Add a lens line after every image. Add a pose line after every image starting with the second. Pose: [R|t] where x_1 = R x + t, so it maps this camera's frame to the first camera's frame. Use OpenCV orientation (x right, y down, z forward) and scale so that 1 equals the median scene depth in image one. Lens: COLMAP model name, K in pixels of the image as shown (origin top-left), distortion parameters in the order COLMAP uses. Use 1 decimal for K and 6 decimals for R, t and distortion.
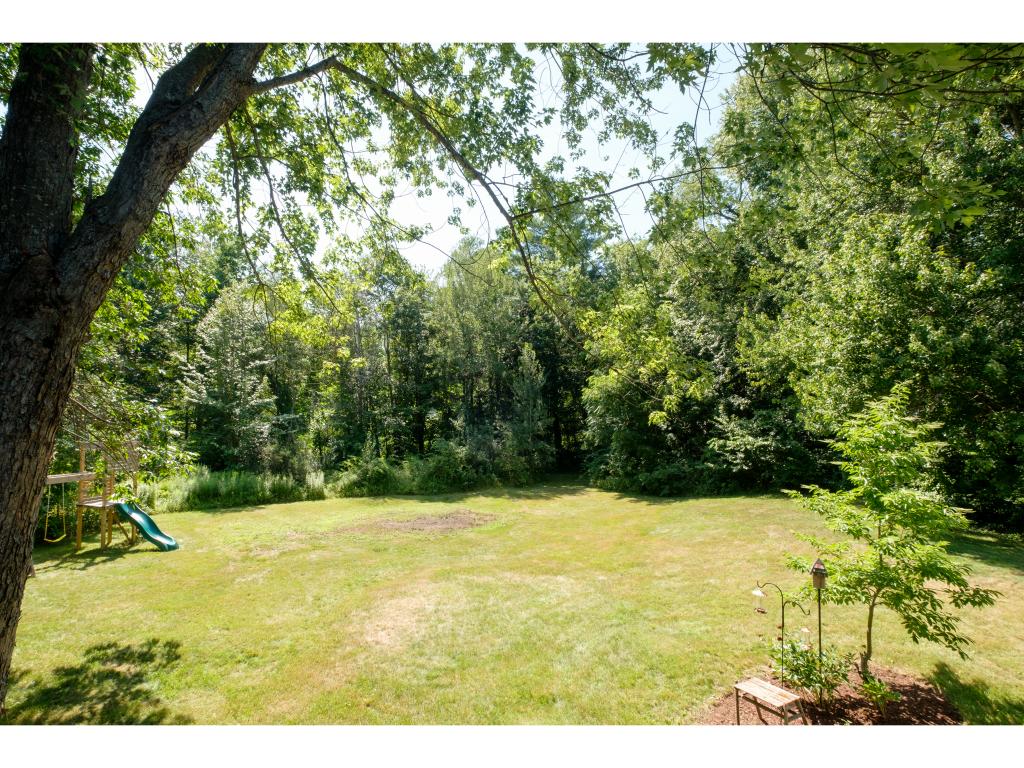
lens RADIAL K [[493.9, 0, 488.9], [0, 493.9, 383.8], [0, 0, 1]] dist [0.002666, -0.000351]
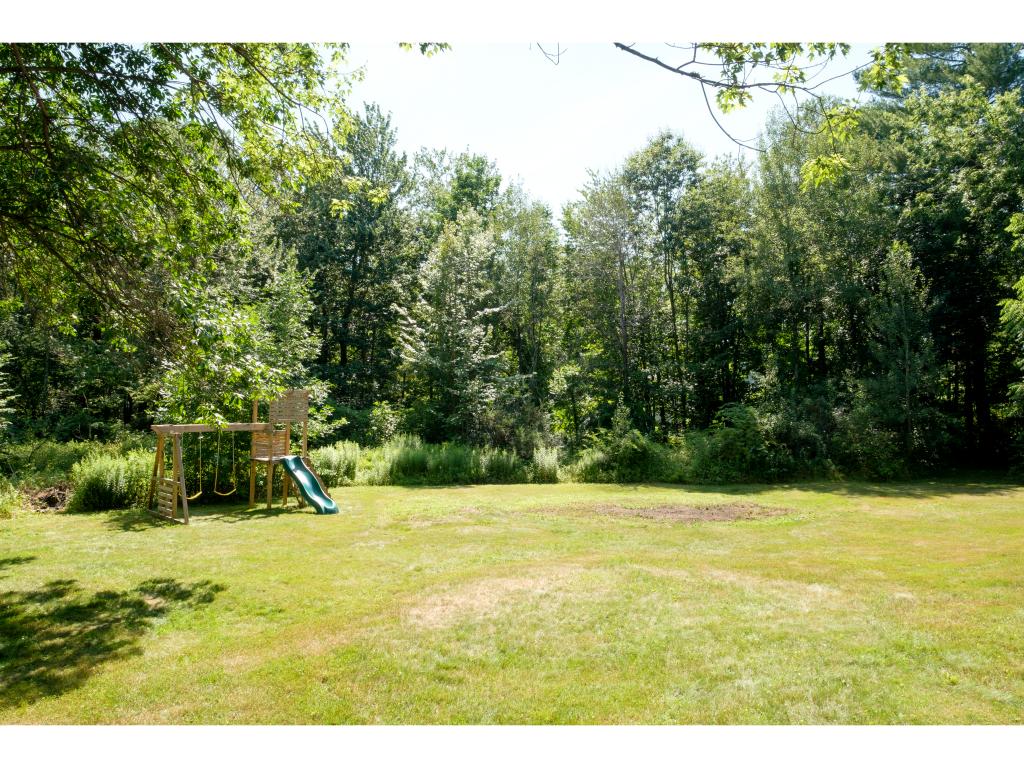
lens RADIAL K [[693.3, 0, 512.0], [0, 693.3, 384.0], [0, 0, 1]] dist [0.006359, 0.001550]
pose [[0.867820, -0.040285, -0.495243, 0.111554], [0.054569, 0.998406, 0.014407, 0.065981], [0.493873, -0.039527, 0.868635, 0.086341]]
